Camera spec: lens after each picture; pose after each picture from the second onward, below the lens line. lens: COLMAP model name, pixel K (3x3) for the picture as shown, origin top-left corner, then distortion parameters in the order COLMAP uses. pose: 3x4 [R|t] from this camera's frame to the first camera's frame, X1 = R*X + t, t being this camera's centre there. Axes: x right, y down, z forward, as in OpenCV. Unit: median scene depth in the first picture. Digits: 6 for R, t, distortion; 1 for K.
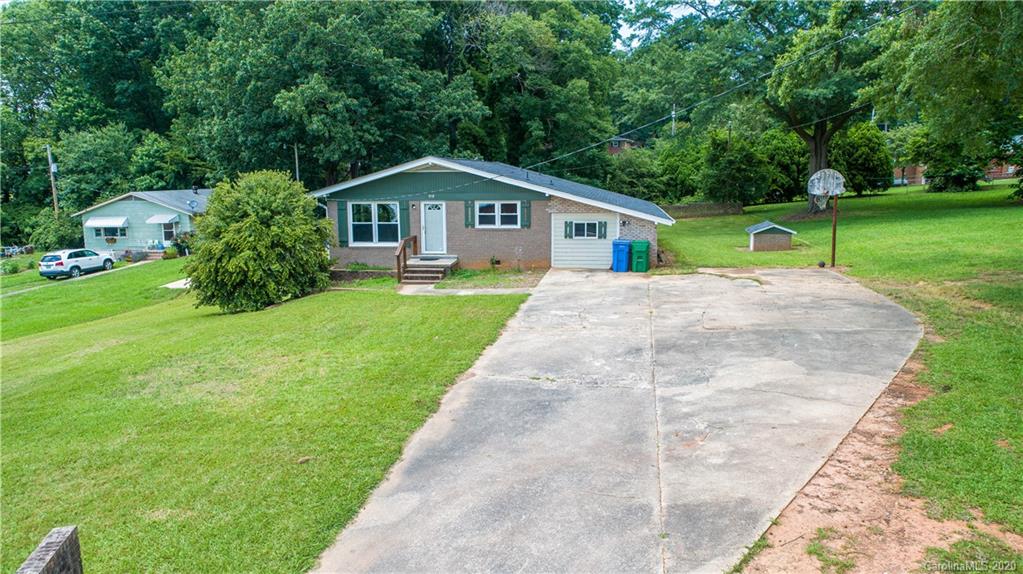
lens RADIAL K [[689.7, 0, 512.1], [0, 689.7, 291.6], [0, 0, 1]] dist [-0.017198, 0.015116]
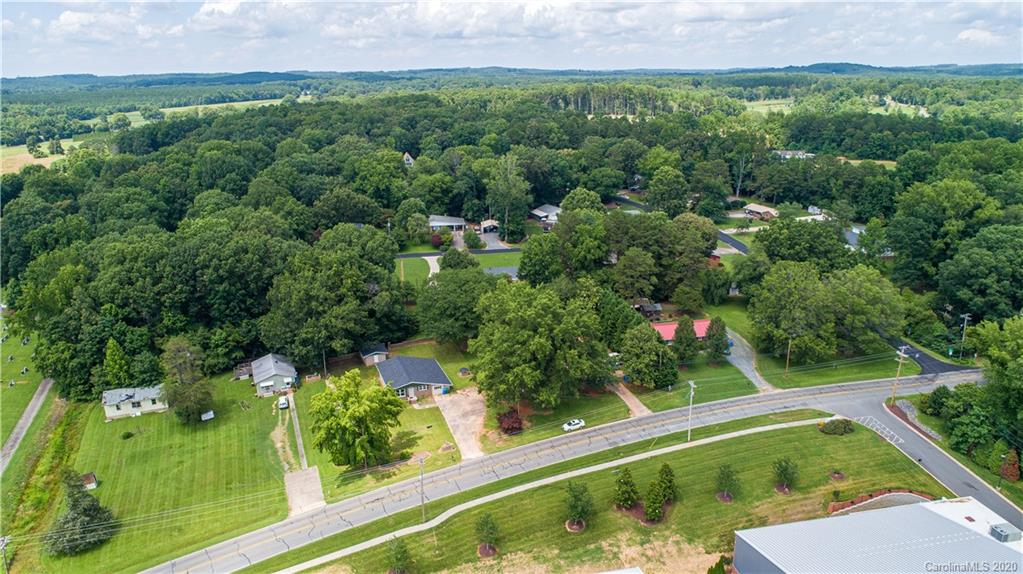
lens RADIAL K [[689.7, 0, 509.2], [0, 689.7, 287.0], [0, 0, 1]] dist [-0.017198, 0.015116]
pose [[0.875203, -0.143863, 0.461869, -1.912123], [0.084507, 0.985544, 0.146842, -1.715491], [-0.476317, -0.089485, 0.874708, -4.254127]]
